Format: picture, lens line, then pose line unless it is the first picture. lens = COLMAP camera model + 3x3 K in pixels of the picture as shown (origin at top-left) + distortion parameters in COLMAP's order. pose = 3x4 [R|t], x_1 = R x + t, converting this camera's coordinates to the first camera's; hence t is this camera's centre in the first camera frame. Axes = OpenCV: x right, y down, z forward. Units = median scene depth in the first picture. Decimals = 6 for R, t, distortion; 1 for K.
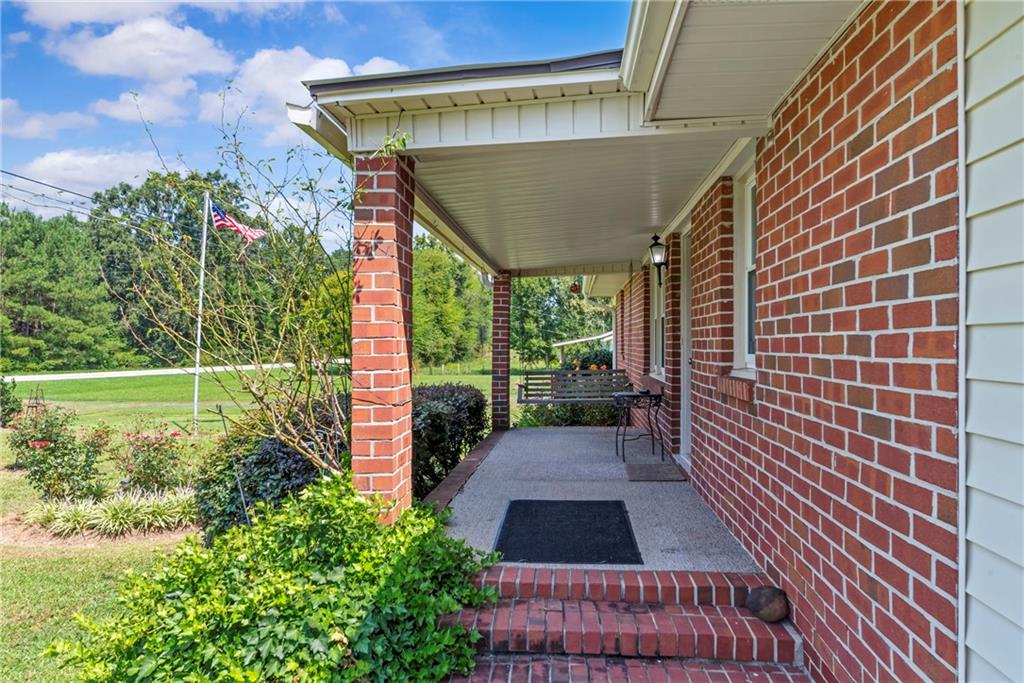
lens RADIAL K [[703.6, 0, 512.7], [0, 703.6, 342.1], [0, 0, 1]] dist [-0.000770, -0.001750]
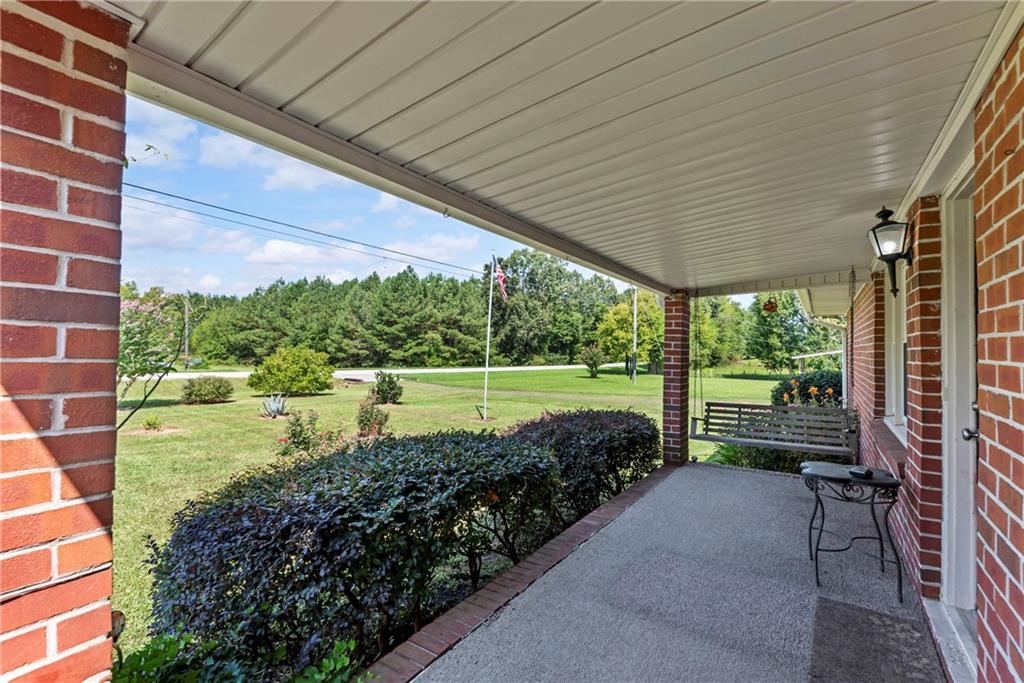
lens RADIAL K [[443.9, 0, 508.1], [0, 443.9, 341.2], [0, 0, 1]] dist [-0.003488, -0.001810]
pose [[0.859226, 0.000855, -0.511595, 0.022813], [-0.010014, 0.999835, -0.015147, -0.006031], [0.511498, 0.018138, 0.859093, 0.097736]]
